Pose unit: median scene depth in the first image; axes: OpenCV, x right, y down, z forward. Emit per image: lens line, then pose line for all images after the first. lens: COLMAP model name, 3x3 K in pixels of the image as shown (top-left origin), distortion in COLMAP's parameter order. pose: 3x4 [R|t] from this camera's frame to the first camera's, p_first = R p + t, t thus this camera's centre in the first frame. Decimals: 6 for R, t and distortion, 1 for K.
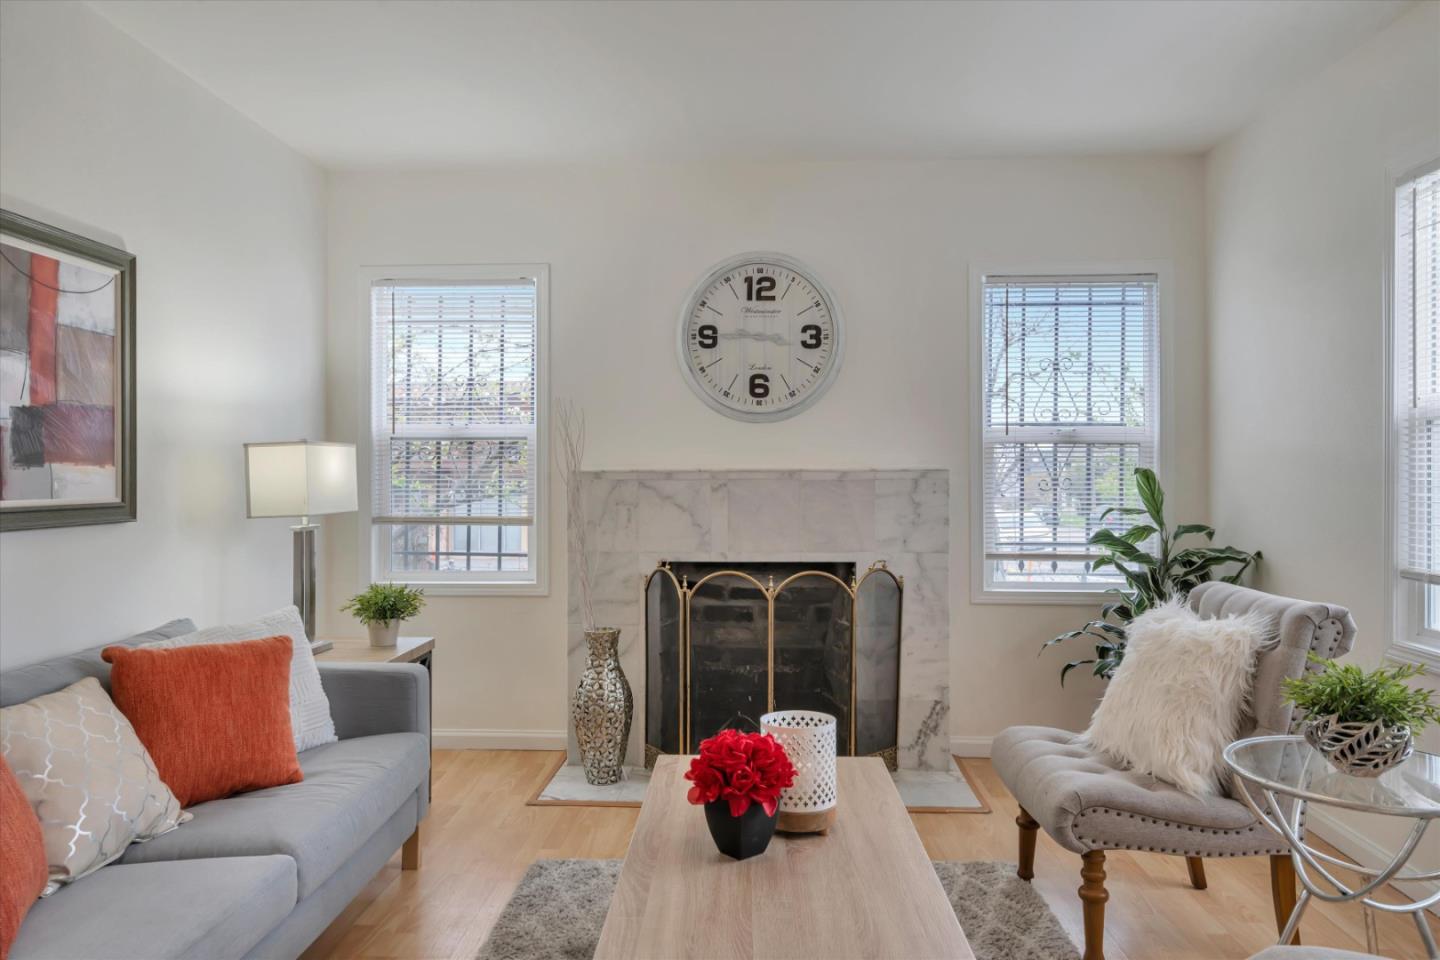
lens RADIAL K [[1004.3, 0, 723.3], [0, 1004.3, 468.9], [0, 0, 1]] dist [0.001692, 0.001420]
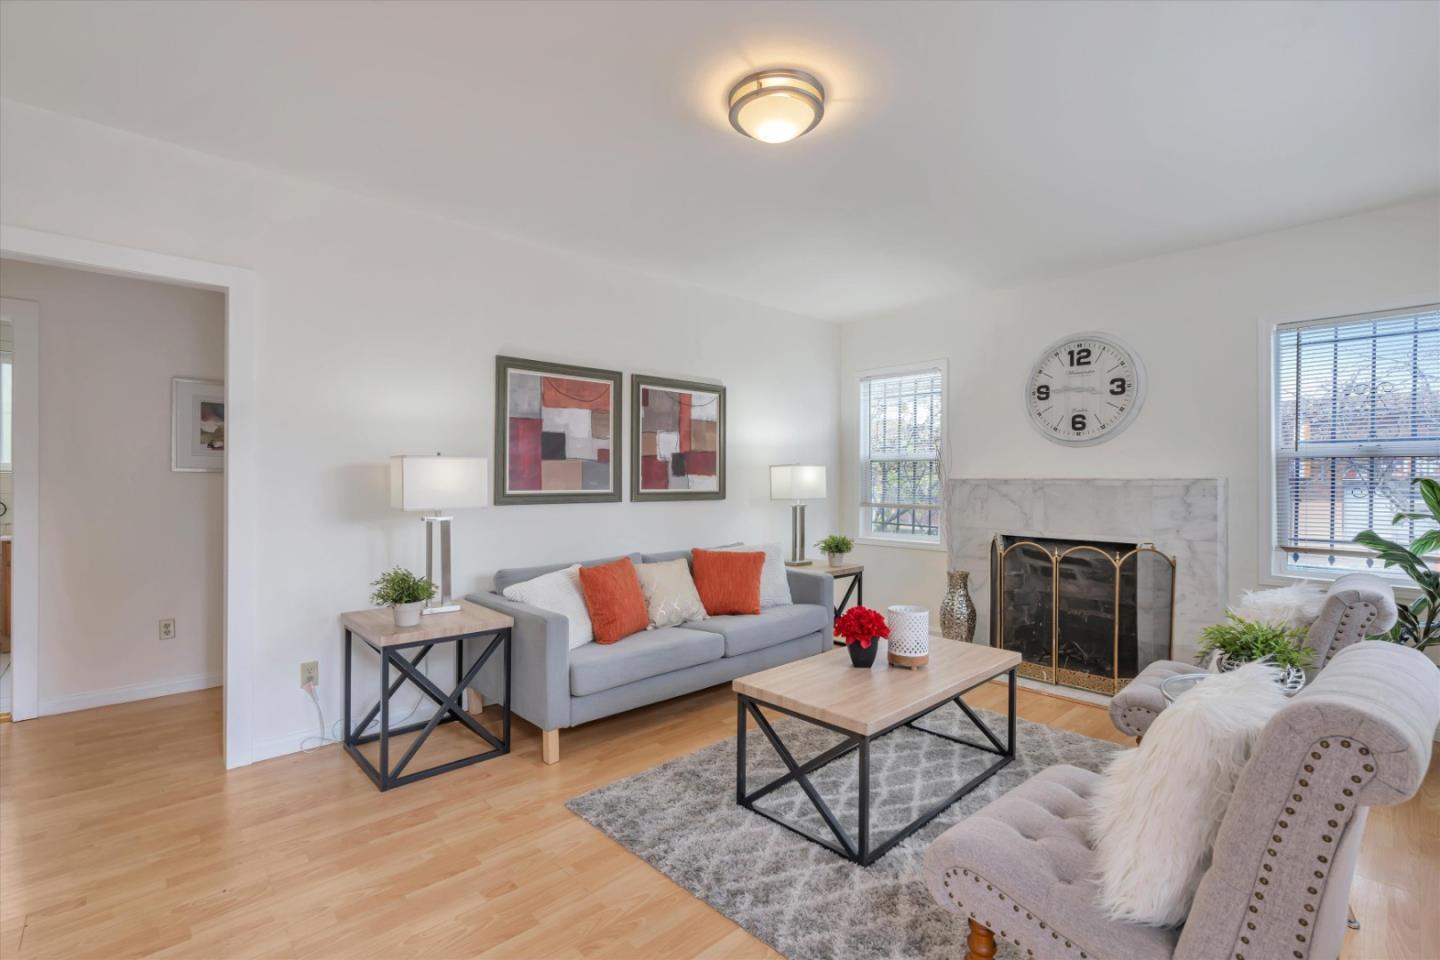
lens RADIAL K [[652.6, 0, 720.0], [0, 652.6, 480.0], [0, 0, 1]] dist [-0.000189, 0.000332]
pose [[0.709136, 0.005286, -0.705051, 0.363981], [-0.001926, 0.999983, 0.005560, -0.001549], [0.705069, -0.002585, 0.709134, -0.071218]]
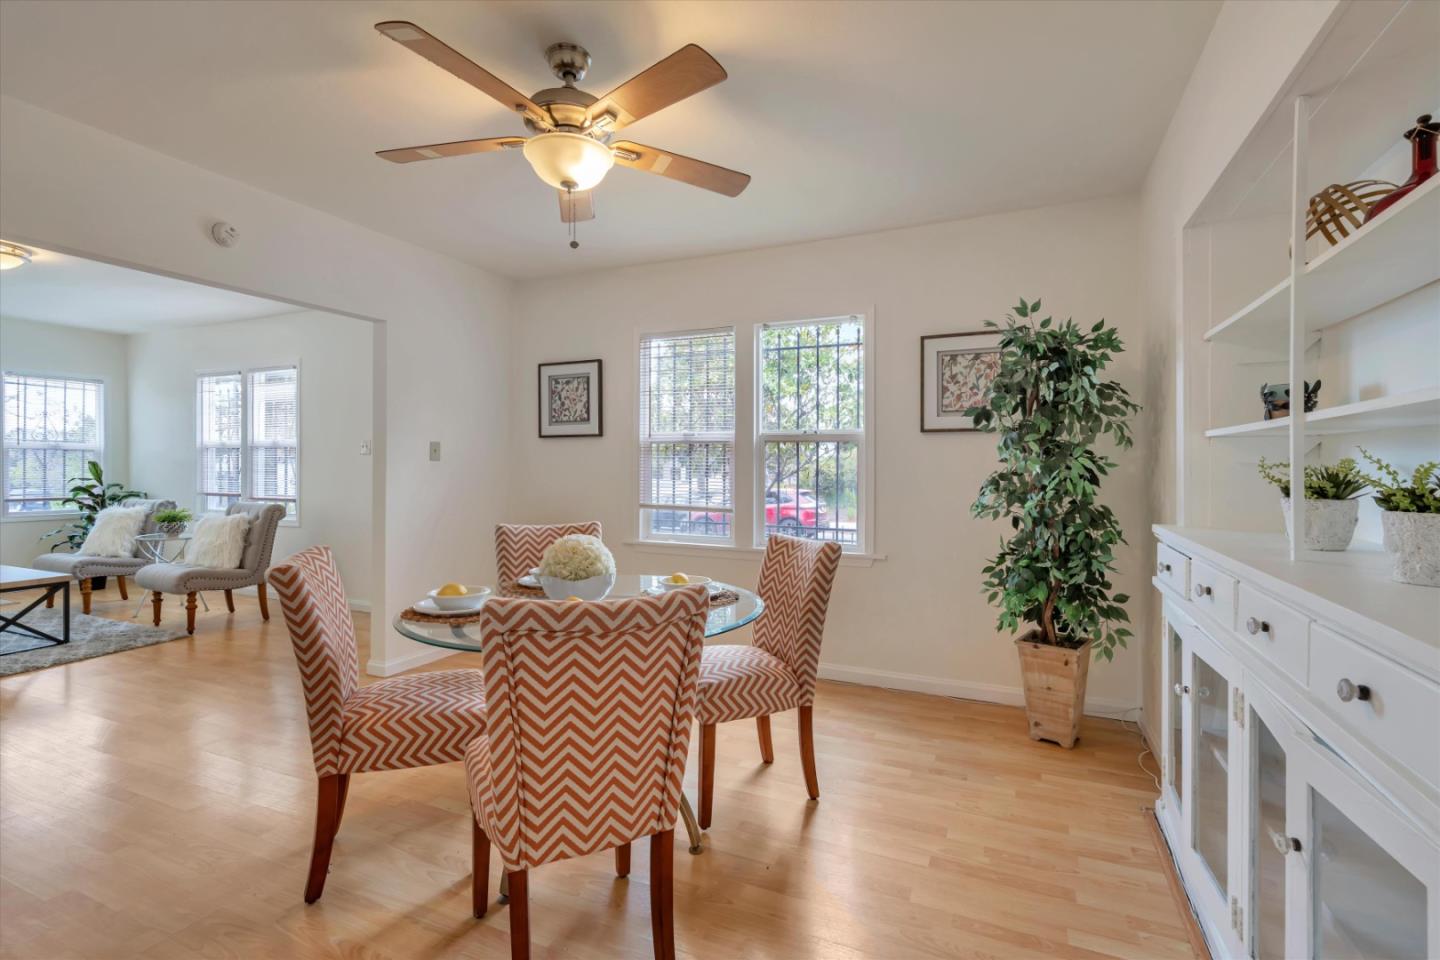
lens RADIAL K [[663.4, 0, 714.0], [0, 663.4, 468.3], [0, 0, 1]] dist [-0.000258, 0.000085]
pose [[0.378243, -0.002968, 0.925701, -0.514852], [-0.010317, 0.999919, 0.007421, -0.008512], [-0.925649, -0.012358, 0.378182, -1.020815]]
